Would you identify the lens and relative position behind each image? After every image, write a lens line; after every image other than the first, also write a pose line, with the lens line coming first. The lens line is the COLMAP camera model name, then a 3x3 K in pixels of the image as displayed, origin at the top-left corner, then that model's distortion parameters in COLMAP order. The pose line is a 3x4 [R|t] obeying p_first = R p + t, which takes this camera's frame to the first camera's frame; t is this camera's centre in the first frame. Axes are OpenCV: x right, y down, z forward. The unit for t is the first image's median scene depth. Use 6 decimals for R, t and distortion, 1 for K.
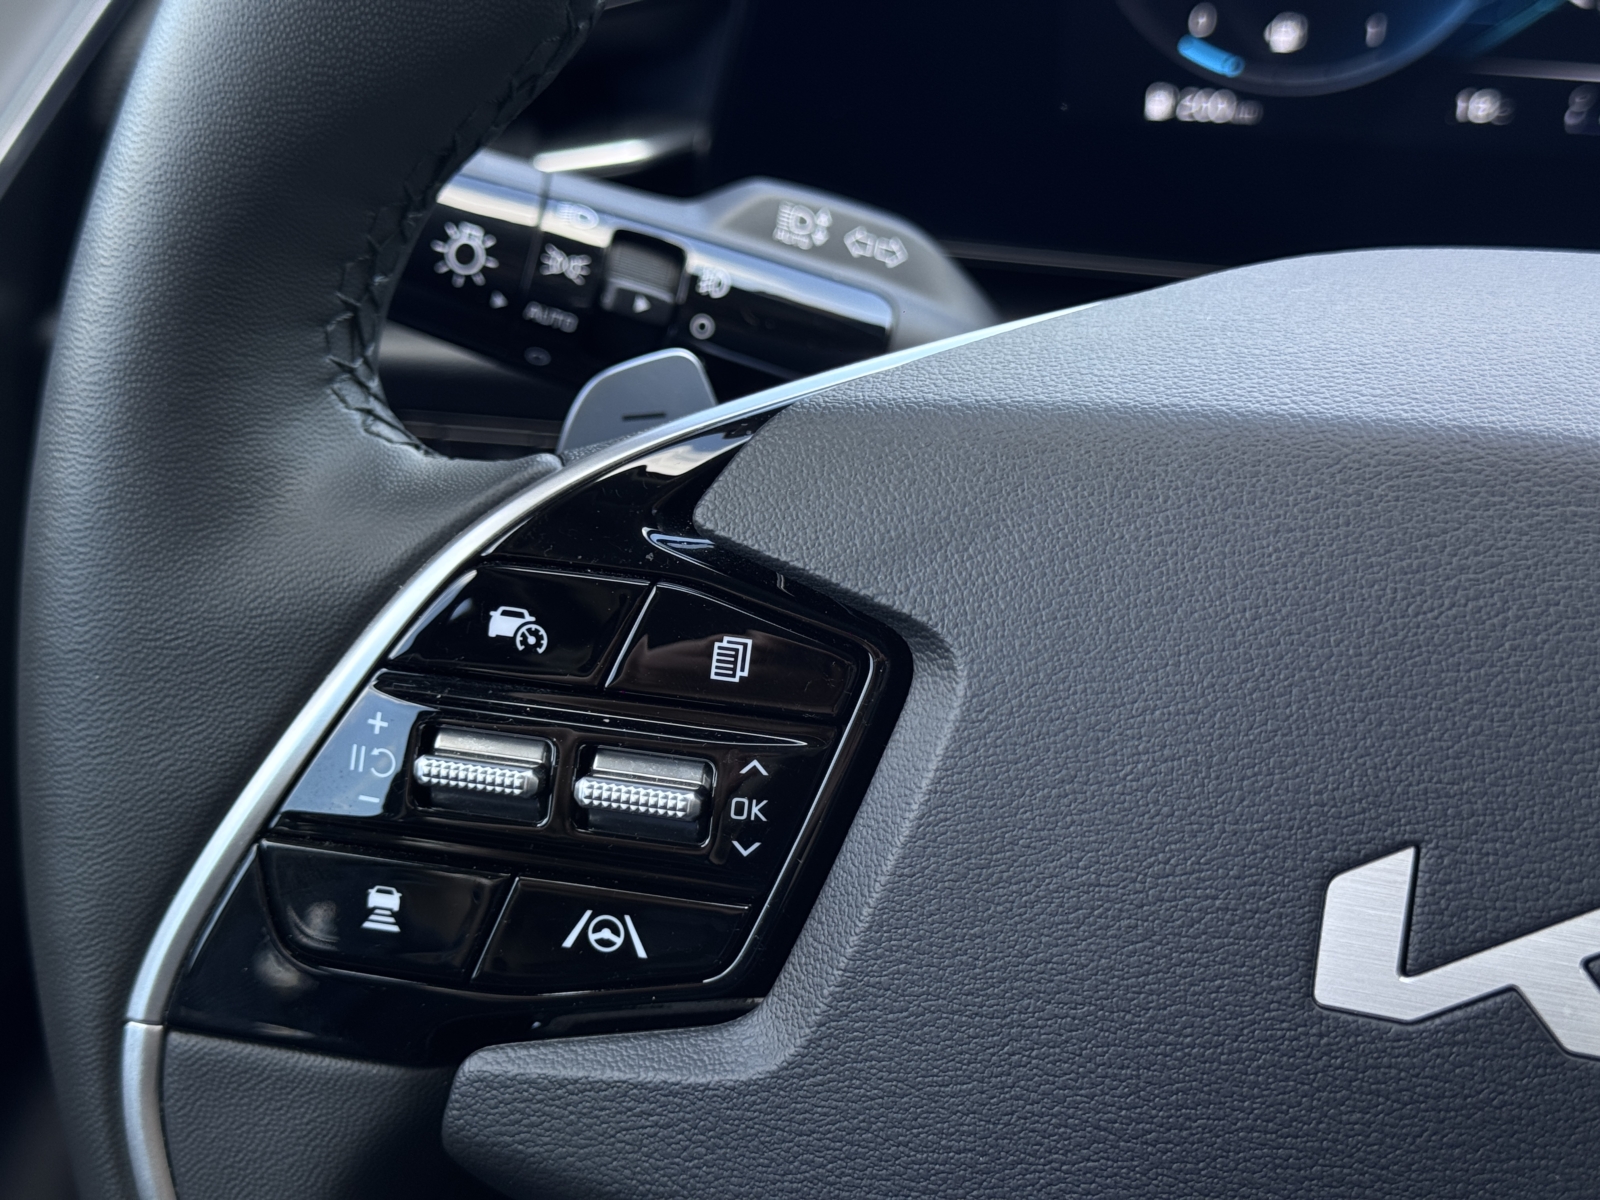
lens RADIAL K [[2258.0, 0, 800.0], [0, 2258.0, 600.0], [0, 0, 1]] dist [0.103189, -0.176461]
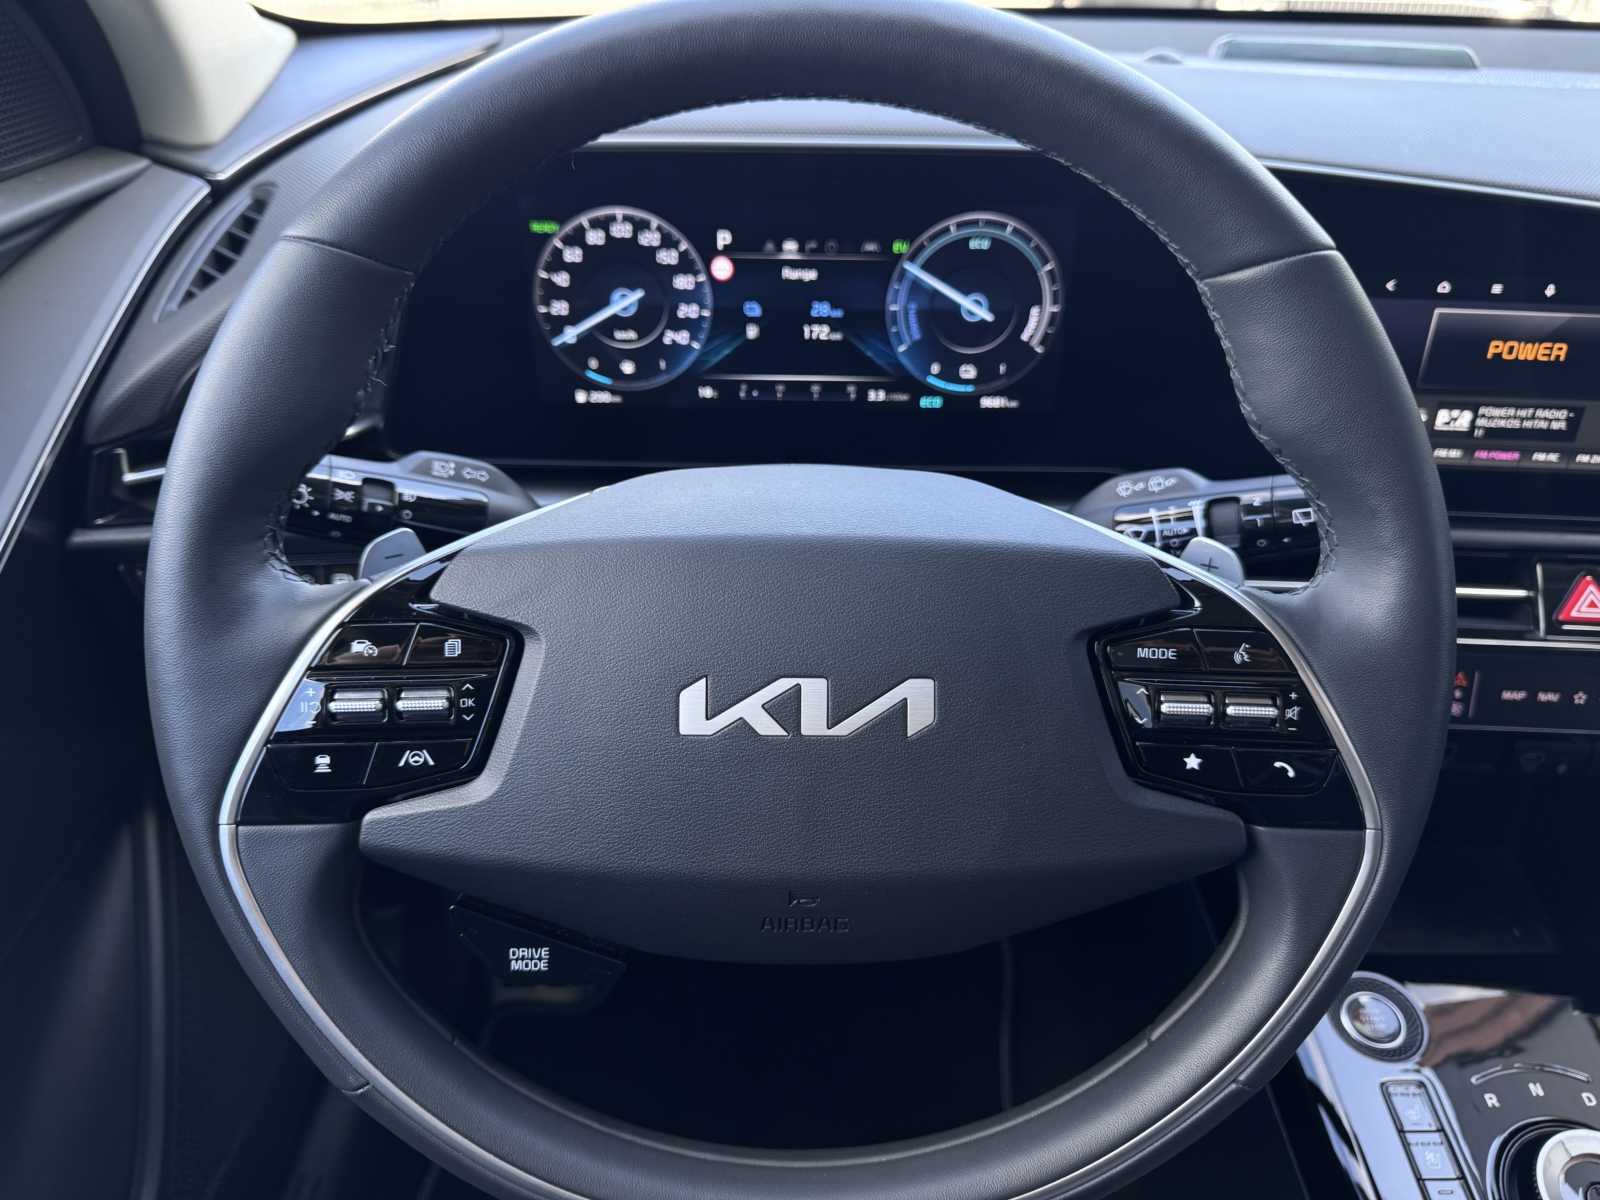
lens RADIAL K [[1109.8, 0, 791.0], [0, 1109.8, 618.2], [0, 0, 1]] dist [0.091251, -0.187642]
pose [[0.941368, -0.132472, 0.310287, -0.057210], [0.124859, 0.991182, 0.044363, -0.016433], [-0.313427, -0.003019, 0.949607, -0.361731]]
